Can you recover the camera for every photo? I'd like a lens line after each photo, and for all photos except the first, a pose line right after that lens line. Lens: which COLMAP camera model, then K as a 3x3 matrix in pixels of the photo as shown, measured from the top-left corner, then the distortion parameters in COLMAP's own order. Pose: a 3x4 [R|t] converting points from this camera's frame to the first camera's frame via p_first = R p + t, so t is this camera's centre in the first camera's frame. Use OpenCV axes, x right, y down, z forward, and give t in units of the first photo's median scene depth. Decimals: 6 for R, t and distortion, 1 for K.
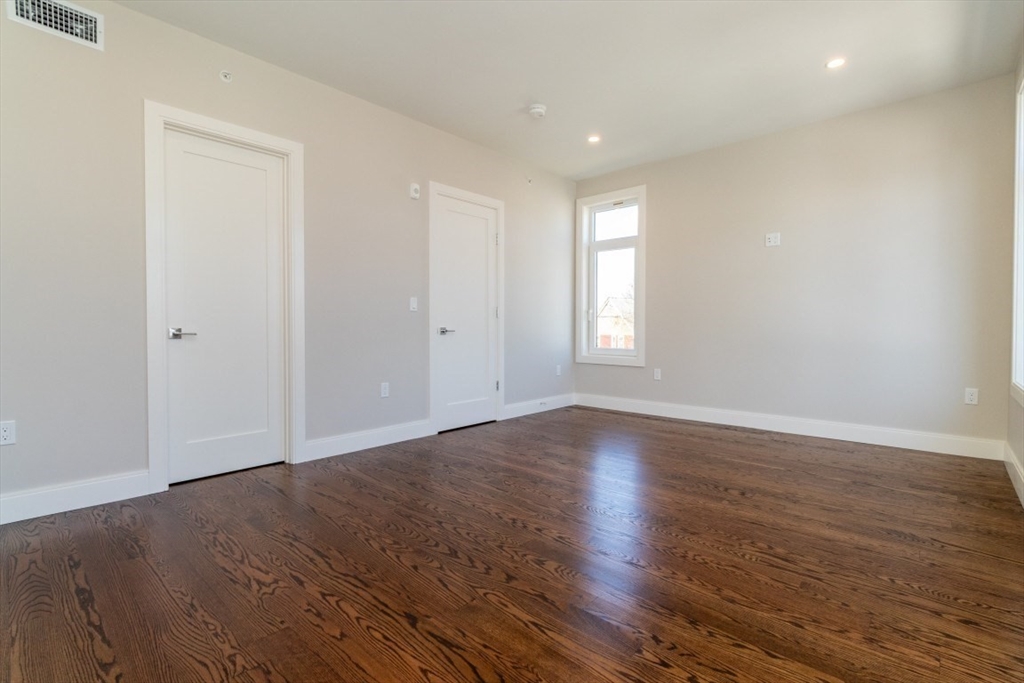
lens RADIAL K [[471.1, 0, 514.7], [0, 471.1, 340.8], [0, 0, 1]] dist [0.003333, -0.000179]
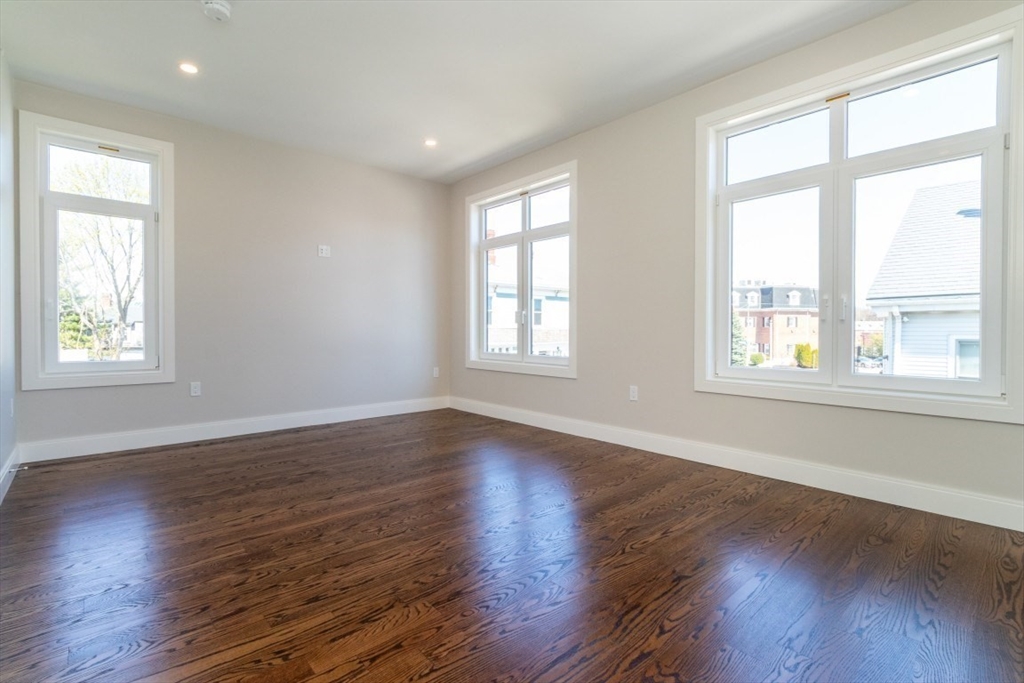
lens RADIAL K [[471.1, 0, 508.4], [0, 471.1, 336.2], [0, 0, 1]] dist [0.003333, -0.000179]
pose [[0.103475, -0.011436, 0.994566, -0.814702], [0.026778, 0.999603, 0.008708, -0.021202], [-0.994272, 0.025732, 0.103740, 0.734566]]
